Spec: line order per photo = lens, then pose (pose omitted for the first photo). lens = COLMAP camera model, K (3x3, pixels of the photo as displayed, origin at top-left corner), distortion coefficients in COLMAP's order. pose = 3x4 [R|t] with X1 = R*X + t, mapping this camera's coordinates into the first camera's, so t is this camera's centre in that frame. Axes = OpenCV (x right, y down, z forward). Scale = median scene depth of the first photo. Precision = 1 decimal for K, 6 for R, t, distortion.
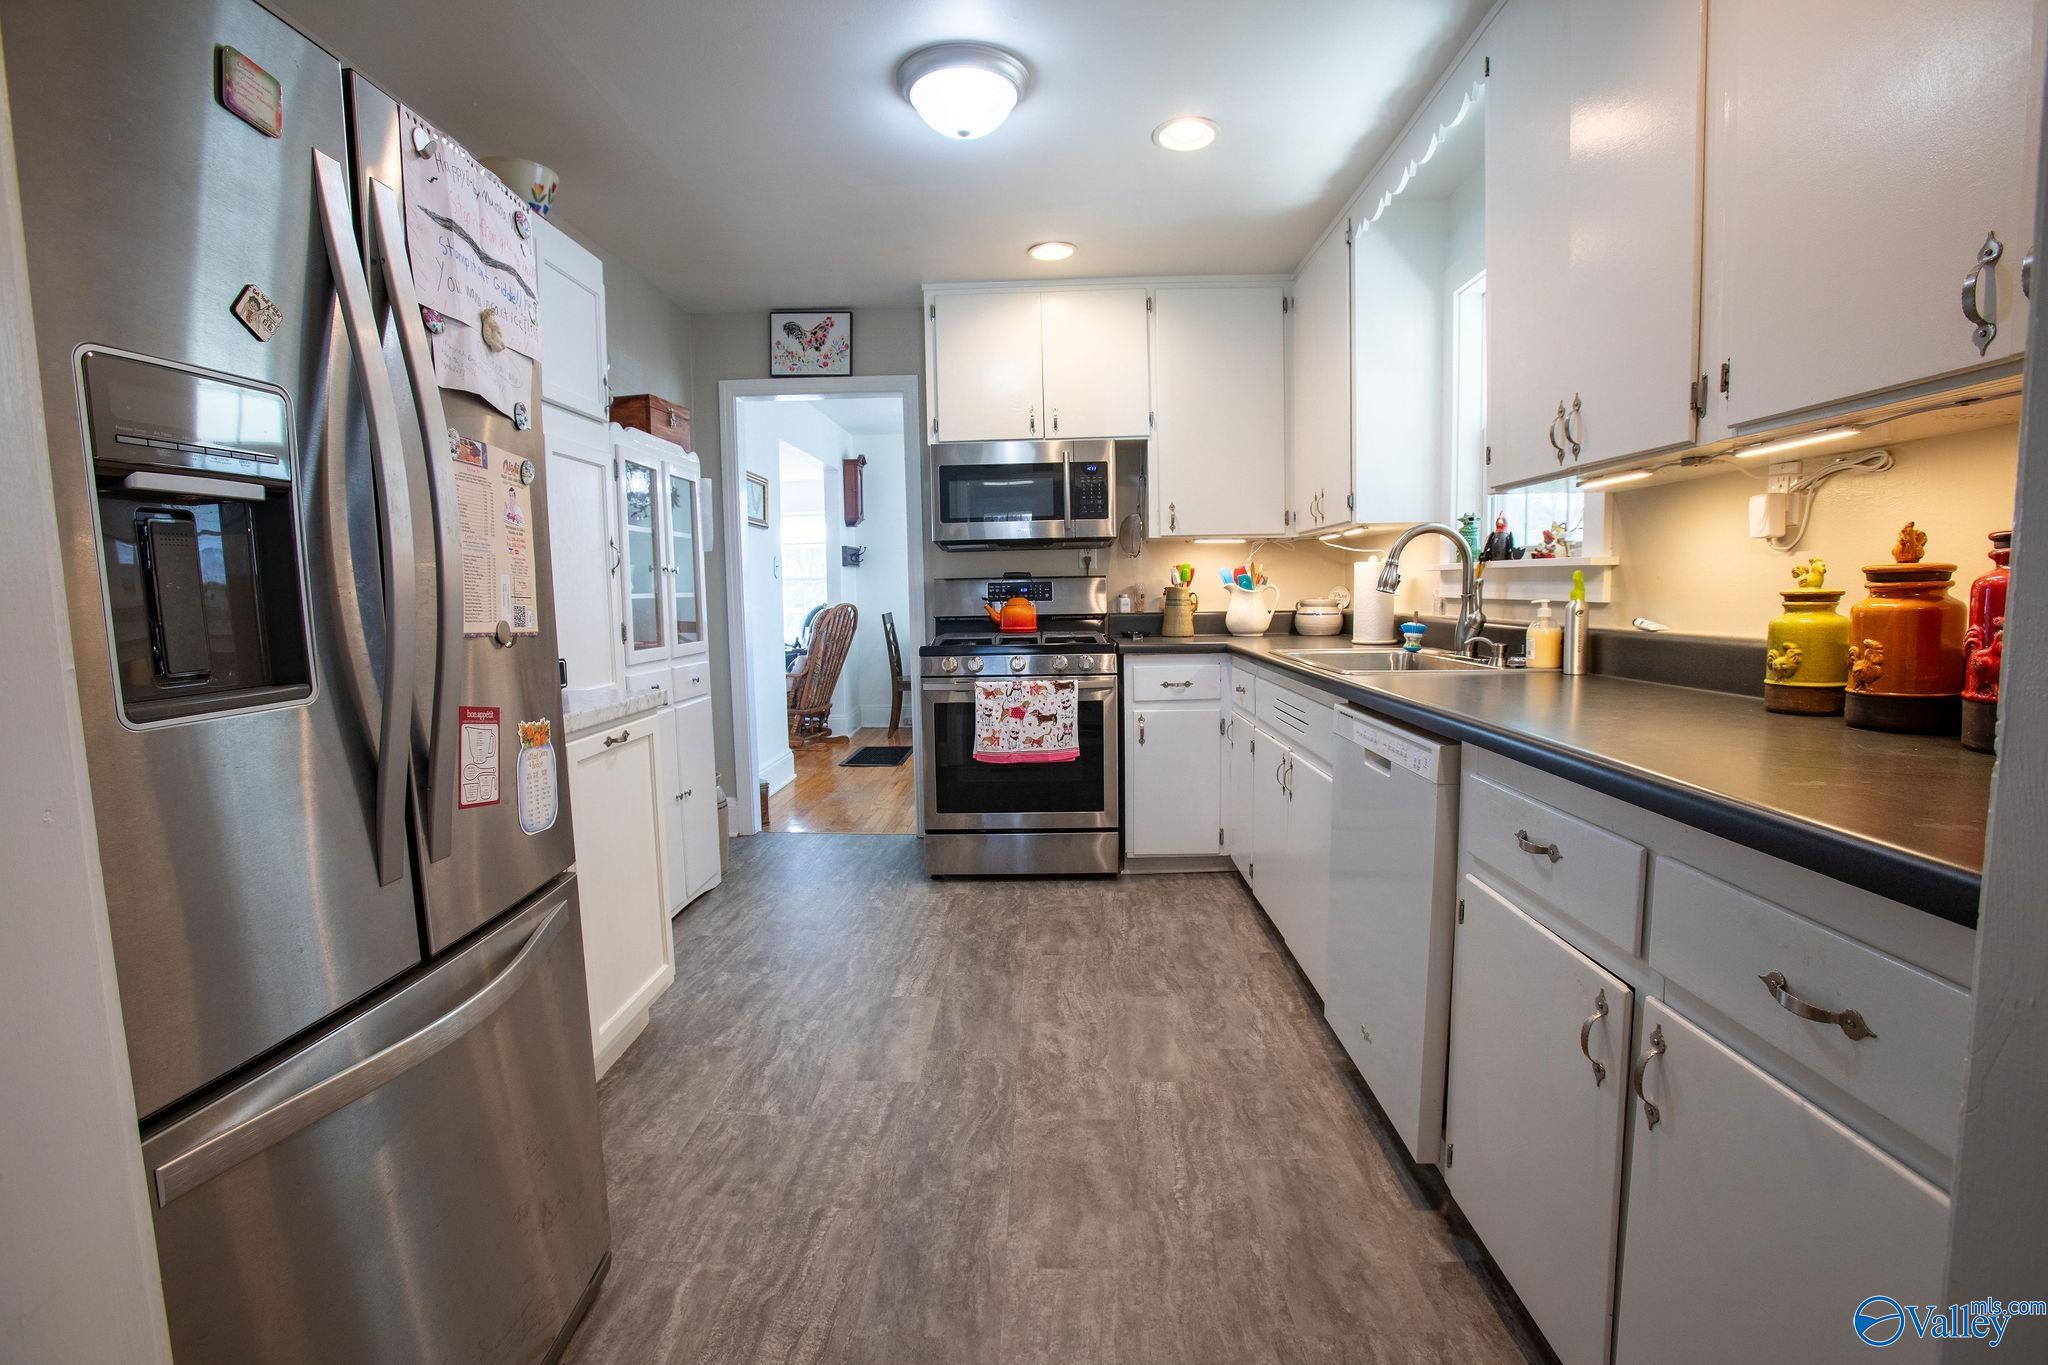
lens RADIAL K [[945.5, 0, 1027.8], [0, 945.5, 677.9], [0, 0, 1]] dist [-0.069013, 0.025292]
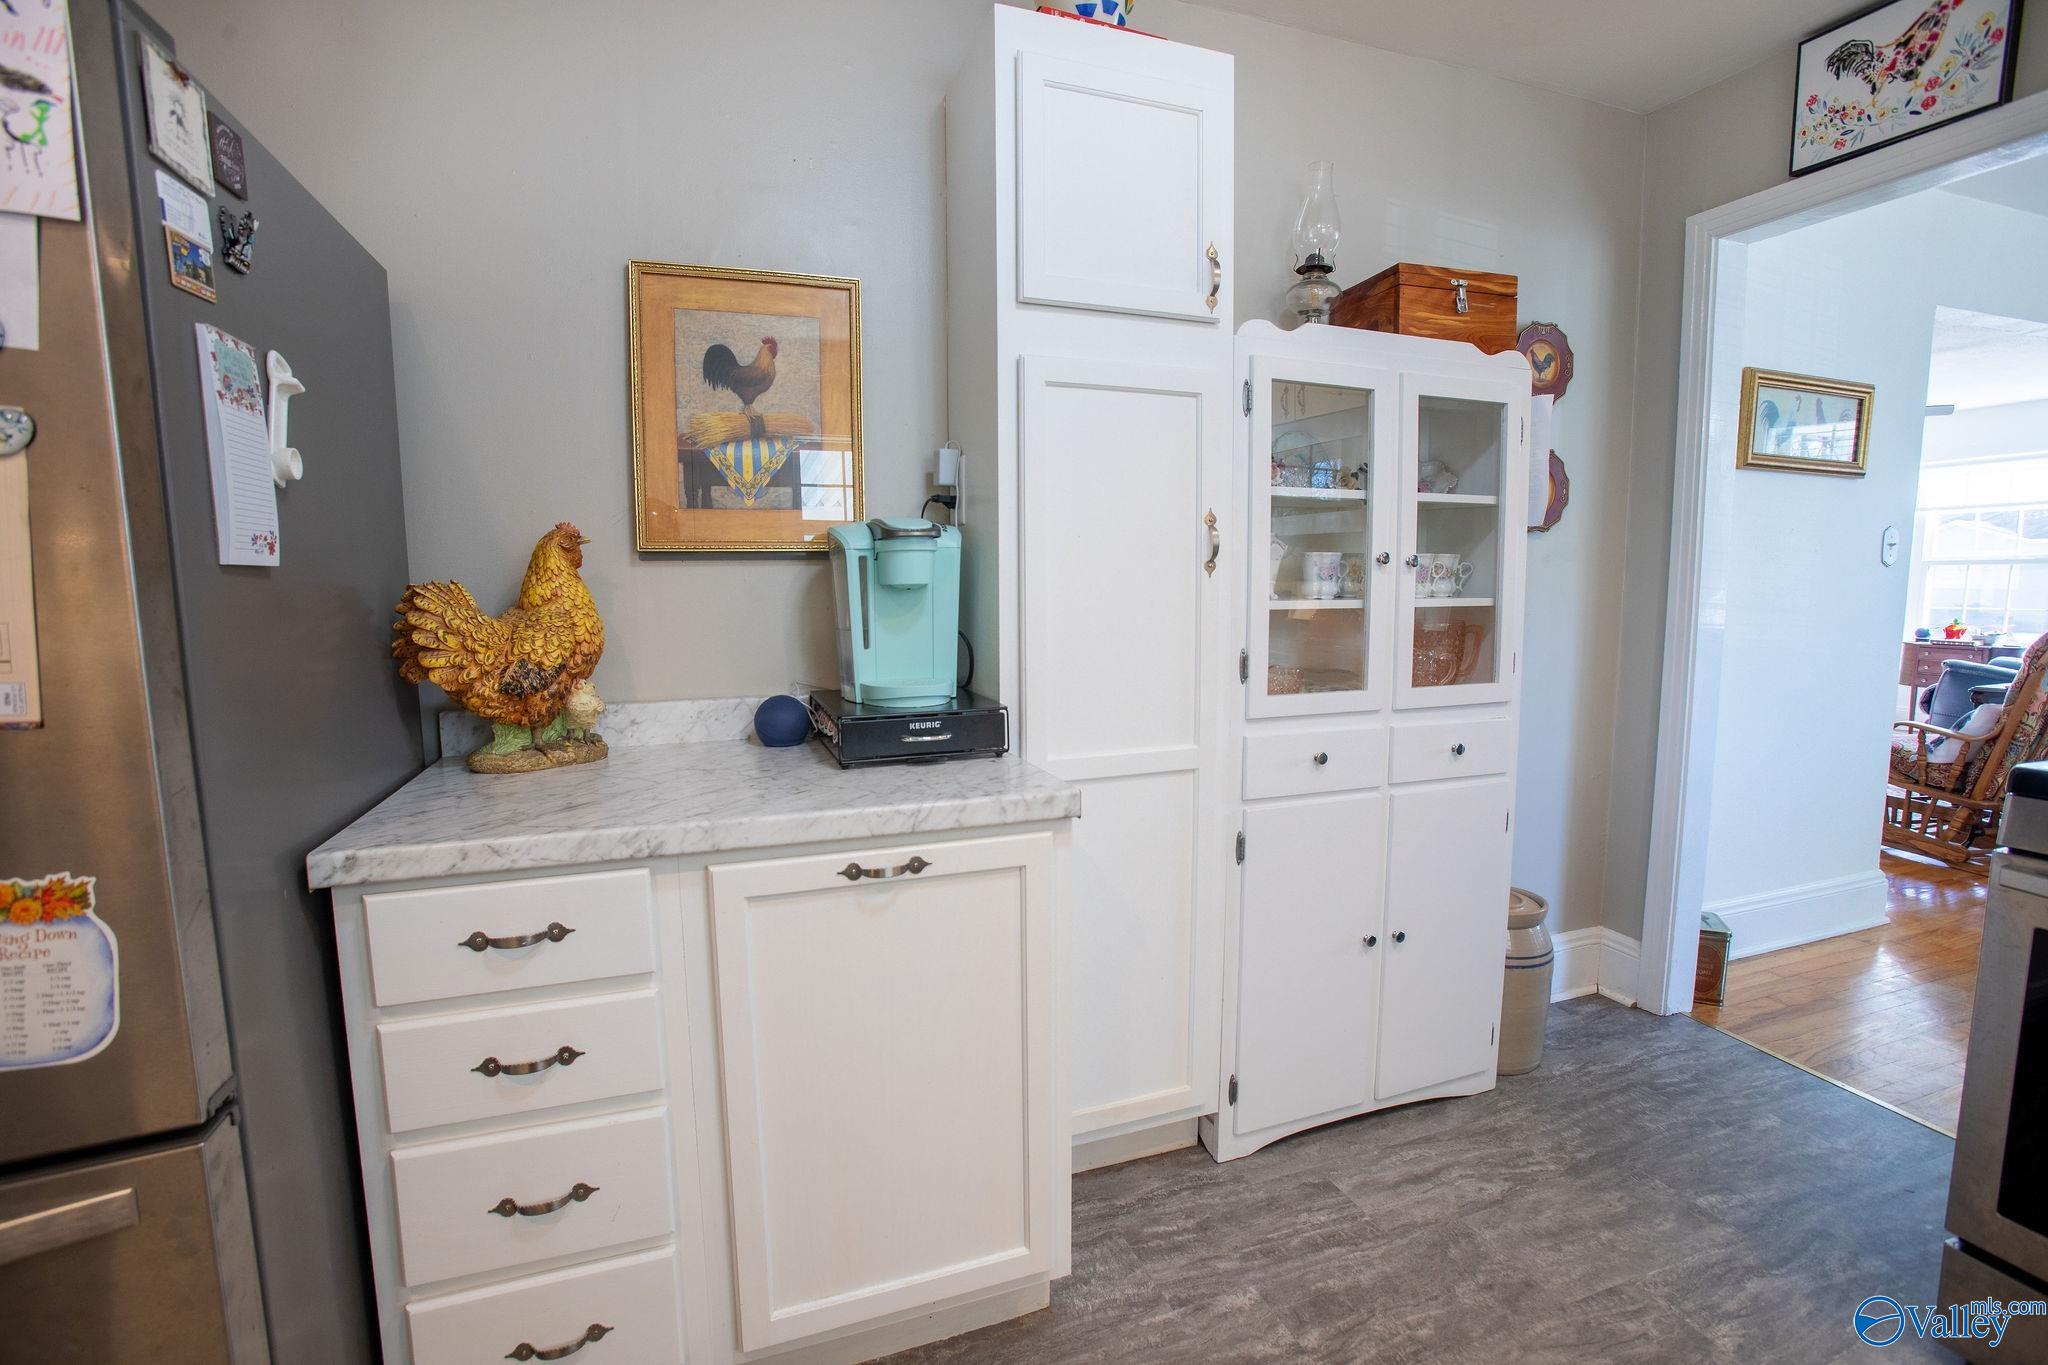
lens RADIAL K [[930.2, 0, 1011.9], [0, 930.2, 683.8], [0, 0, 1]] dist [-0.045121, 0.012981]
pose [[0.365798, 0.118528, -0.923116, 0.085605], [-0.086597, 0.991889, 0.093043, -0.084938], [0.926657, 0.045904, 0.373095, 0.661732]]
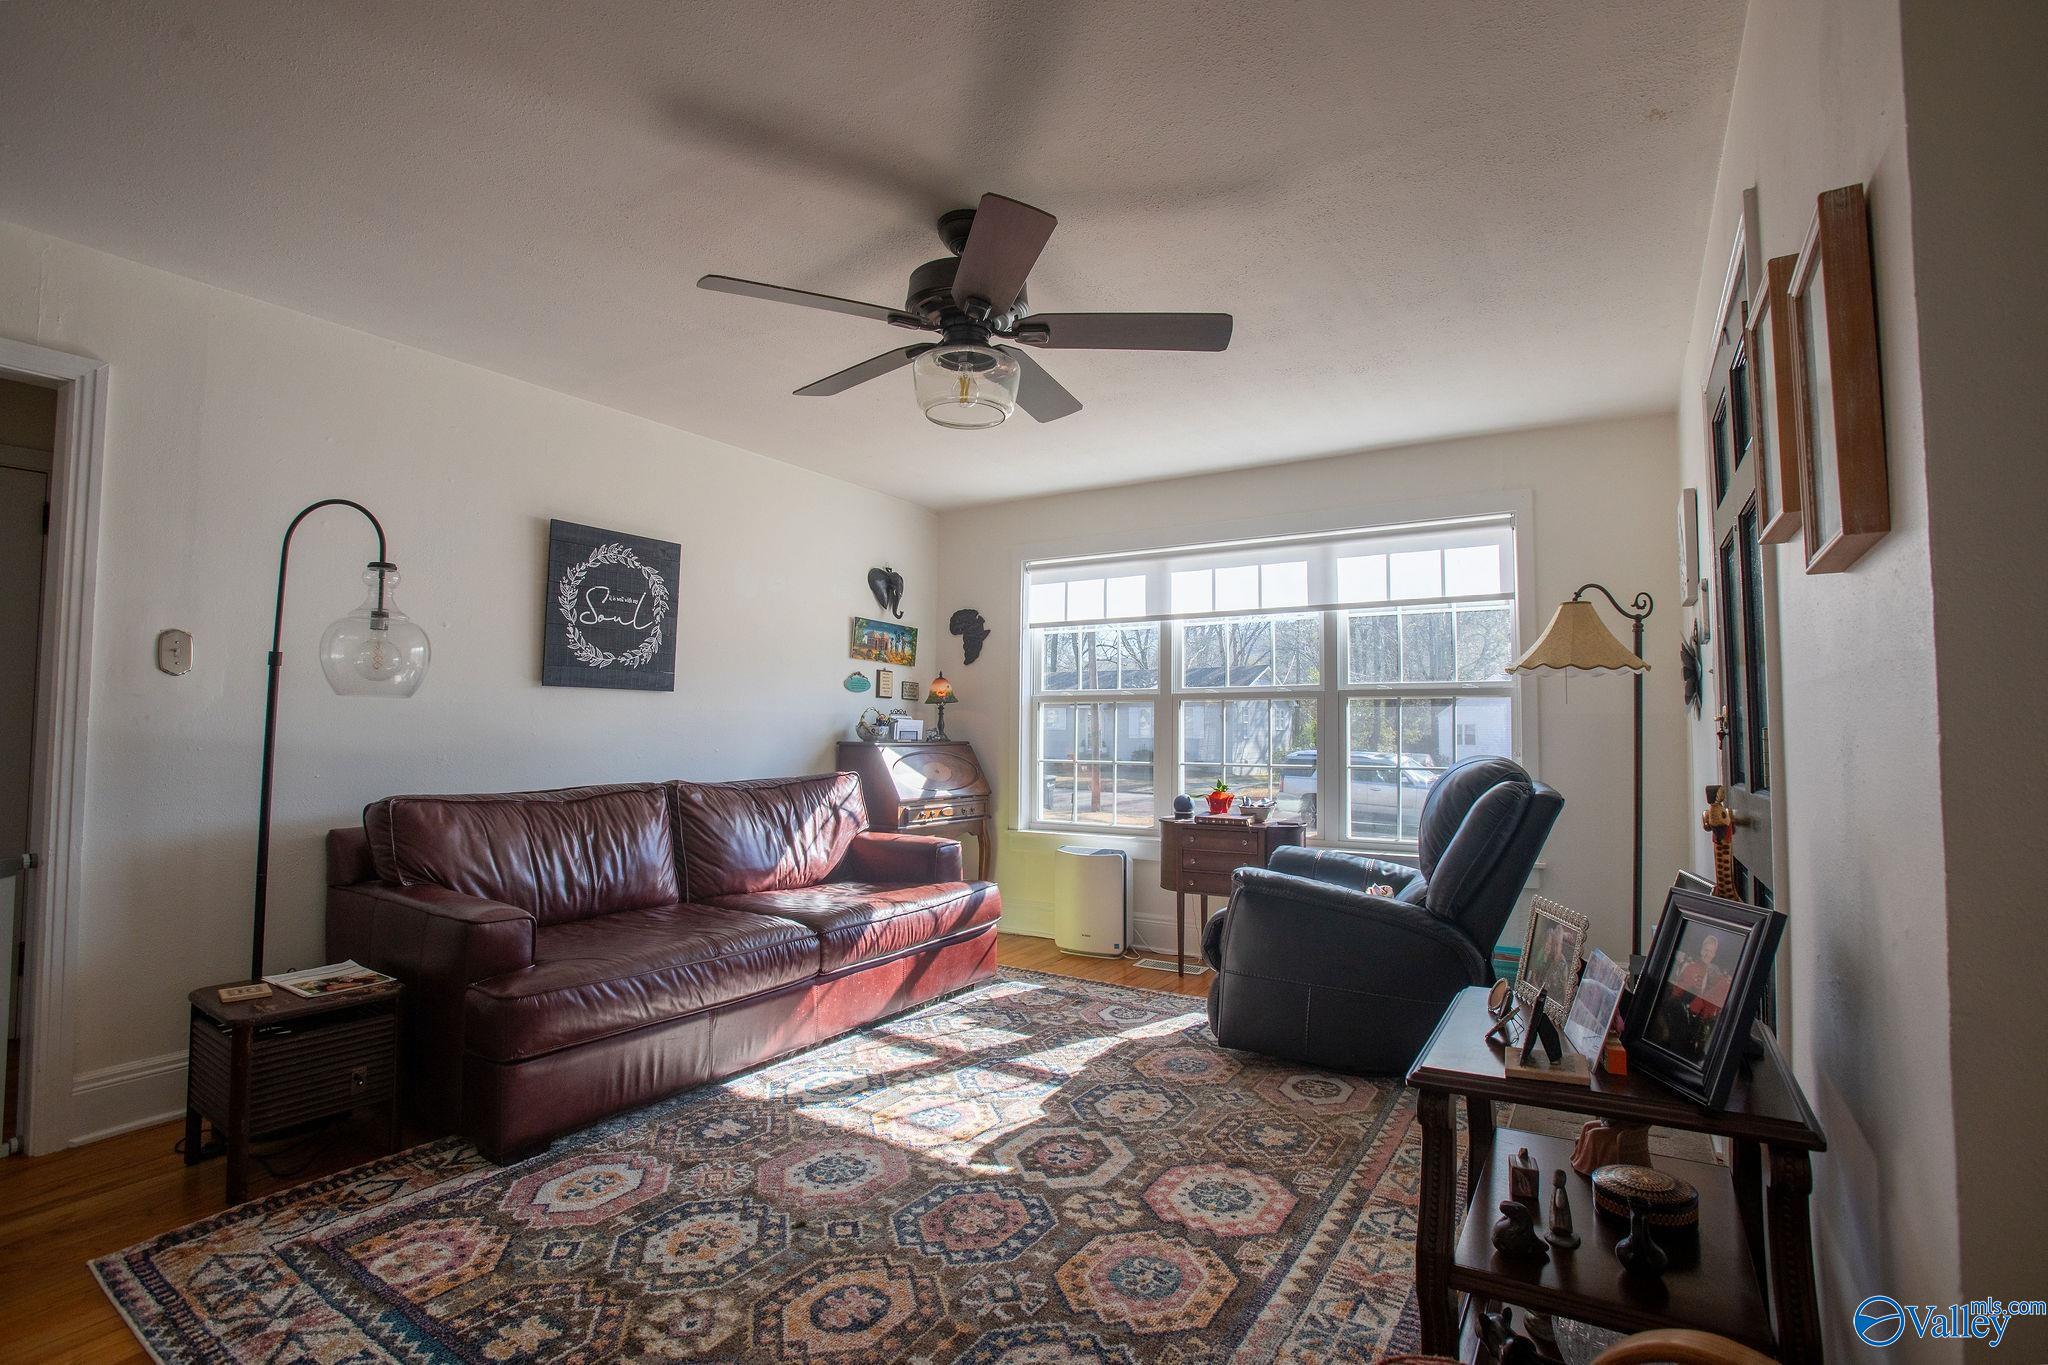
lens RADIAL K [[945.5, 0, 1011.6], [0, 945.5, 676.2], [0, 0, 1]] dist [-0.069013, 0.025292]
pose [[0.858657, -0.002100, -0.512547, -0.740707], [-0.075166, 0.988664, -0.129973, -0.198514], [0.507009, 0.150128, 0.848766, 2.382961]]
